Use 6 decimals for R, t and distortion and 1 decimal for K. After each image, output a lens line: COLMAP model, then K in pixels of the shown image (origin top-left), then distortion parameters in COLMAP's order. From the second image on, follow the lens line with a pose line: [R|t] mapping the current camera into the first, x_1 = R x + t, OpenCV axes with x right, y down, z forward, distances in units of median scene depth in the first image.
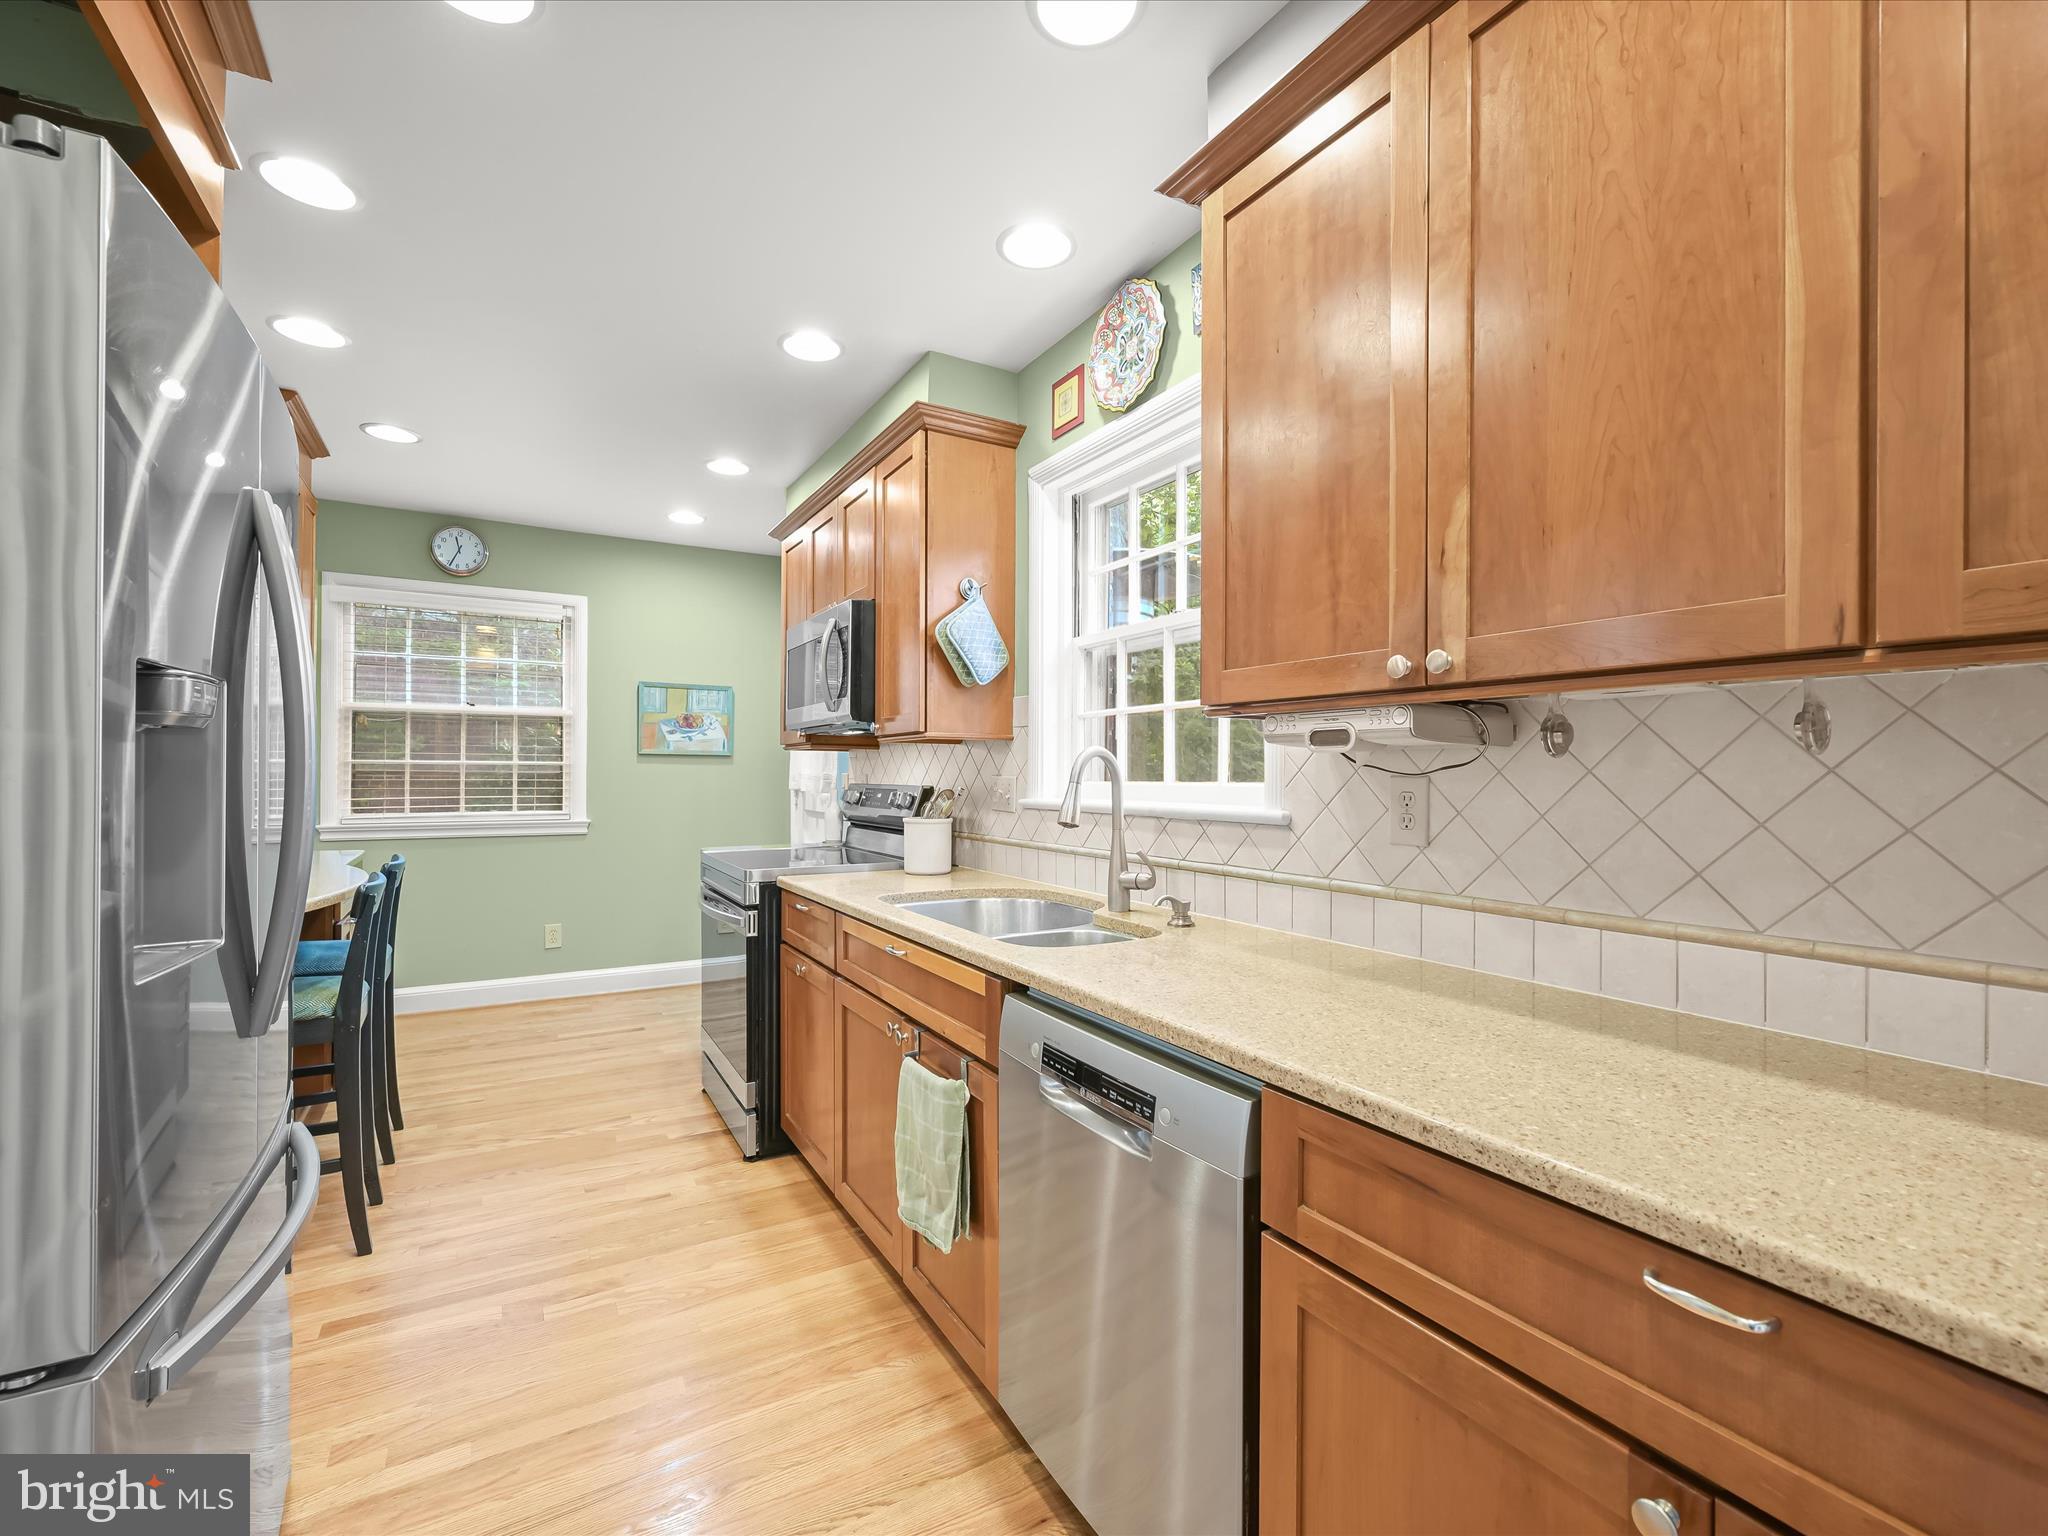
lens RADIAL K [[893.5, 0, 1028.3], [0, 893.5, 775.2], [0, 0, 1]] dist [-0.003827, -0.000223]
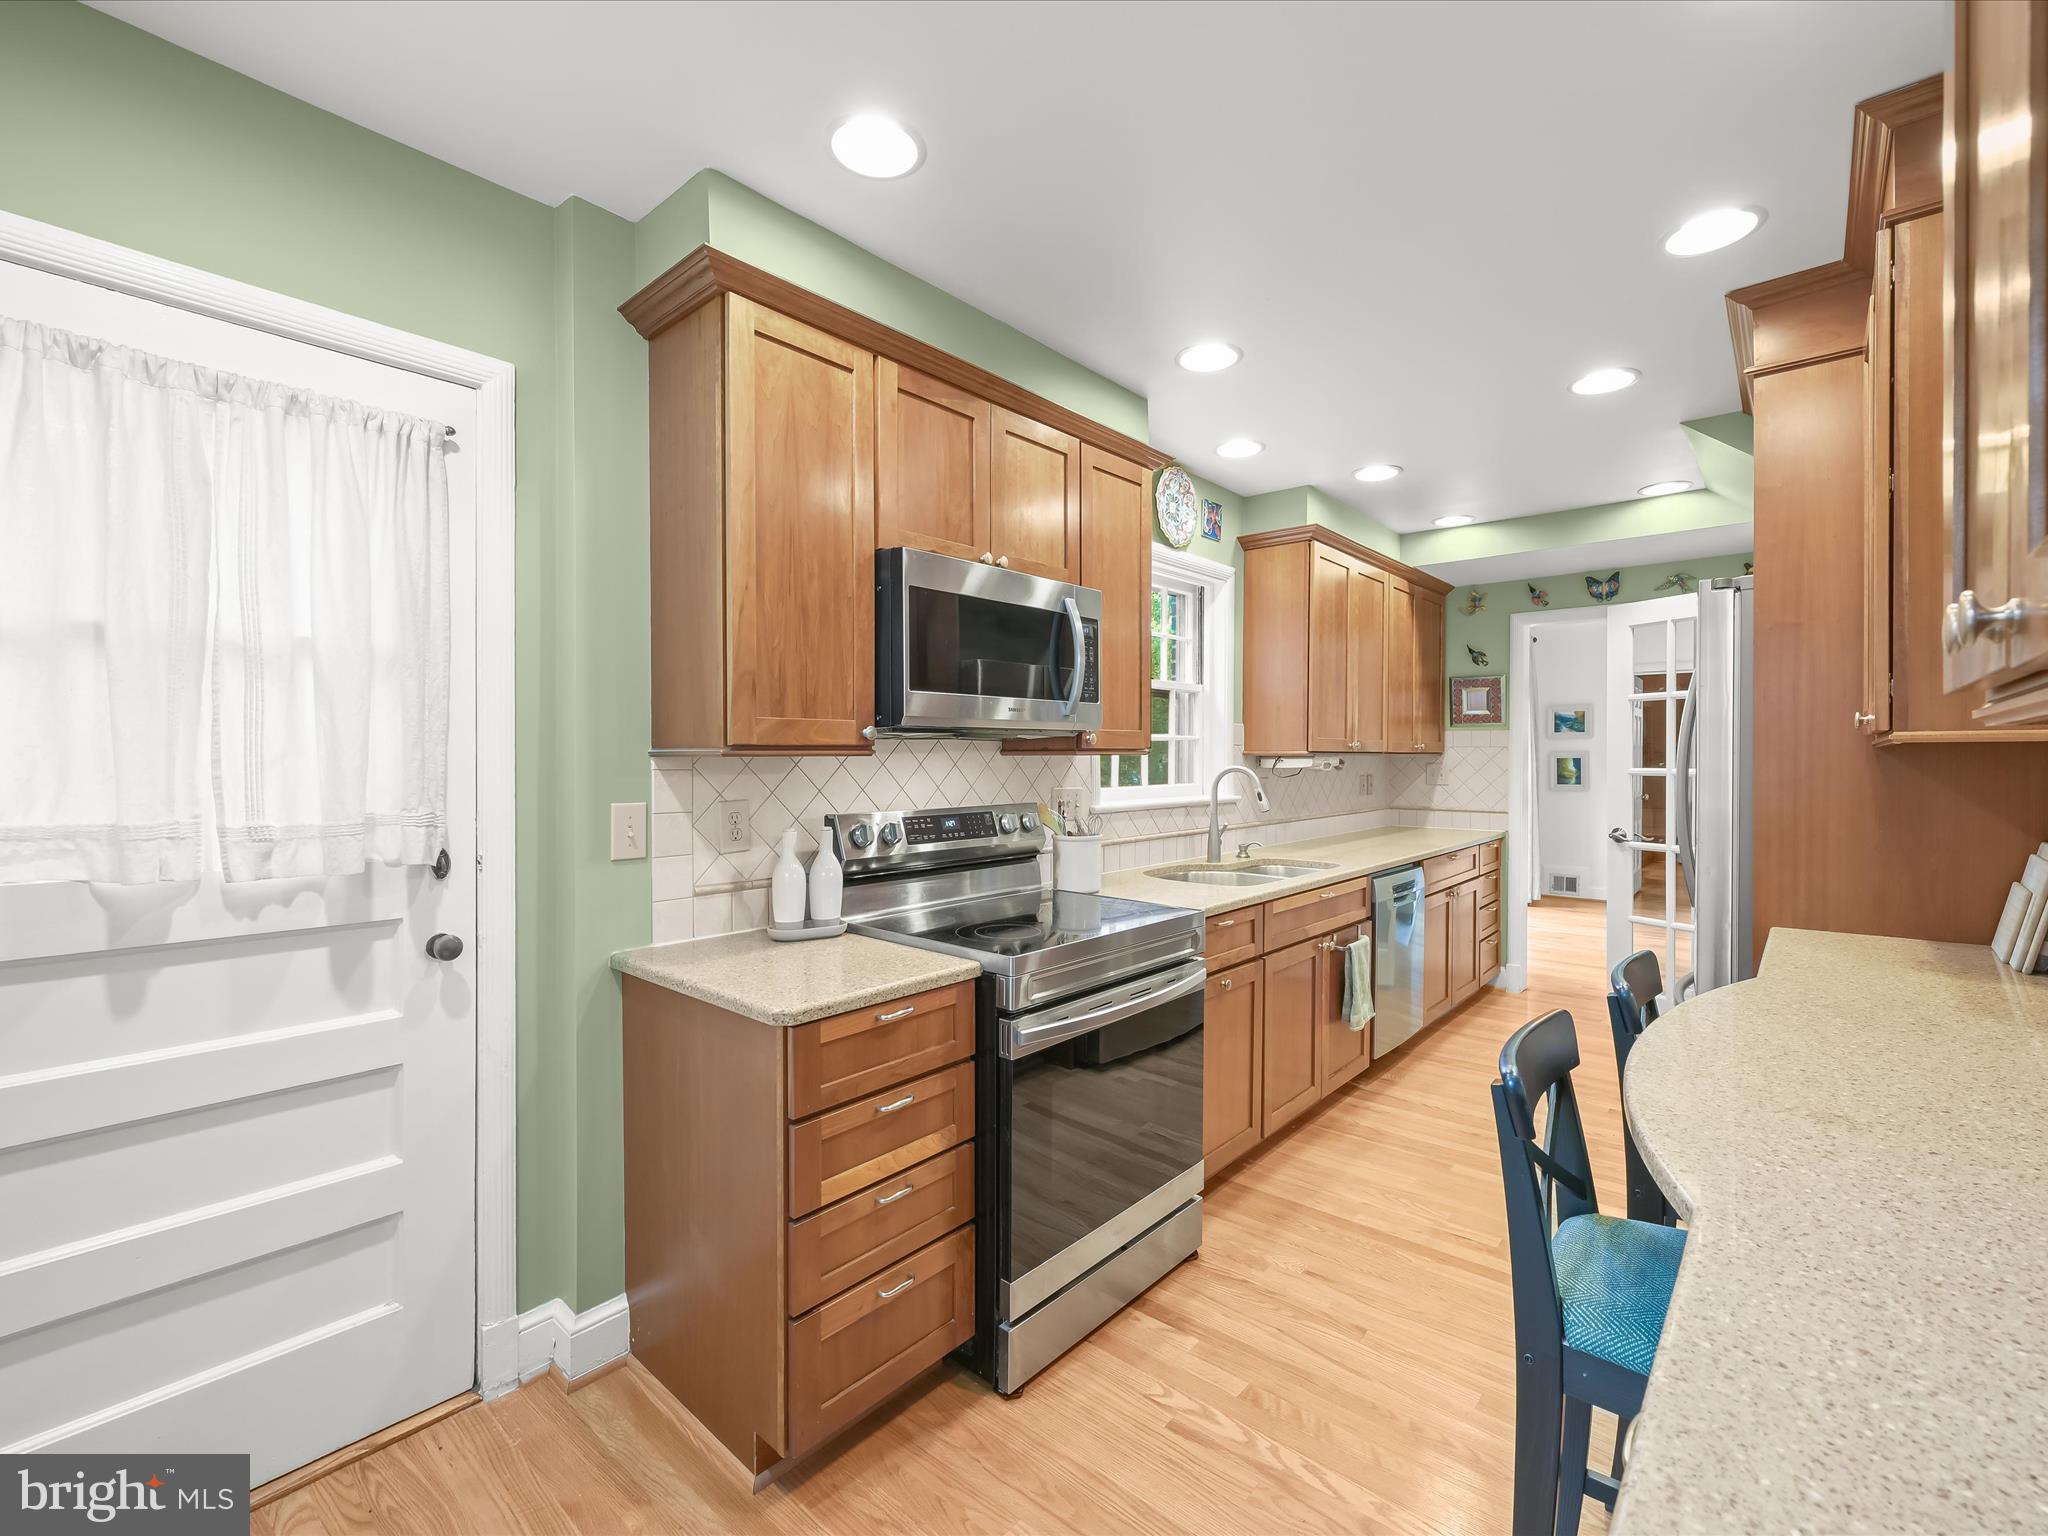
lens RADIAL K [[893.5, 0, 1028.3], [0, 893.5, 775.2], [0, 0, 1]] dist [-0.003827, -0.000223]
pose [[-0.307165, -0.021179, 0.951421, -0.956475], [0.003274, 0.999723, 0.023311, -0.036759], [-0.951651, 0.010275, -0.307010, 1.271851]]
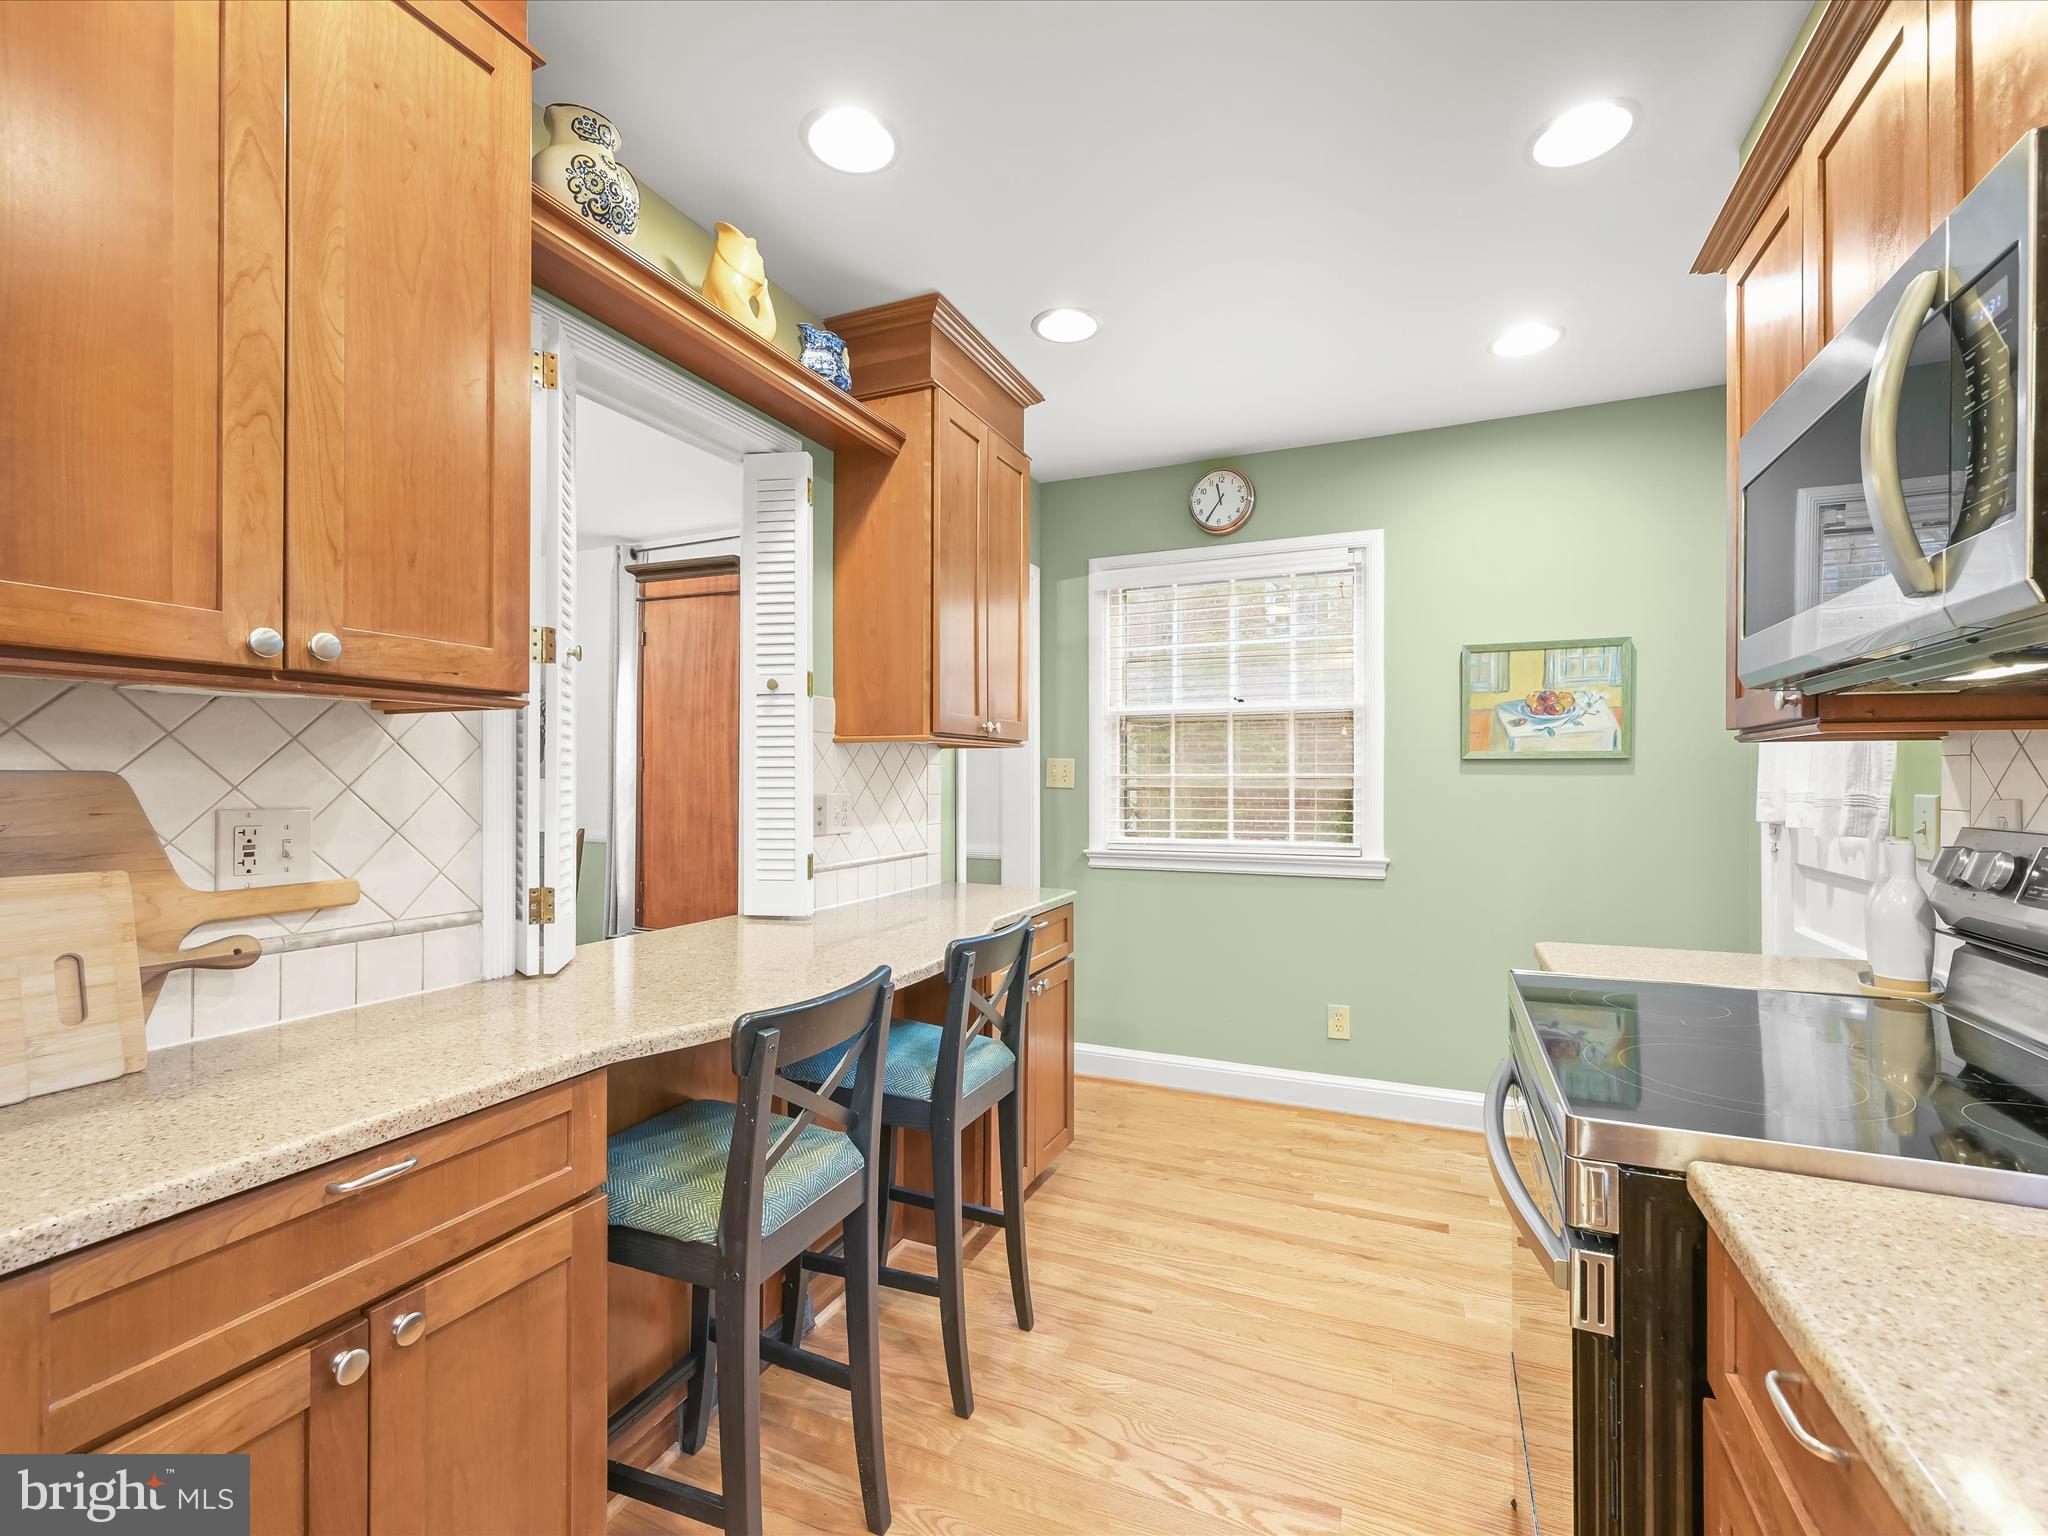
lens RADIAL K [[893.5, 0, 1028.3], [0, 893.5, 775.2], [0, 0, 1]] dist [-0.003827, -0.000223]
pose [[0.579469, -0.009285, -0.814941, -0.152806], [0.001517, 0.999946, -0.010314, -0.010186], [0.814993, 0.004740, 0.579452, 0.594848]]
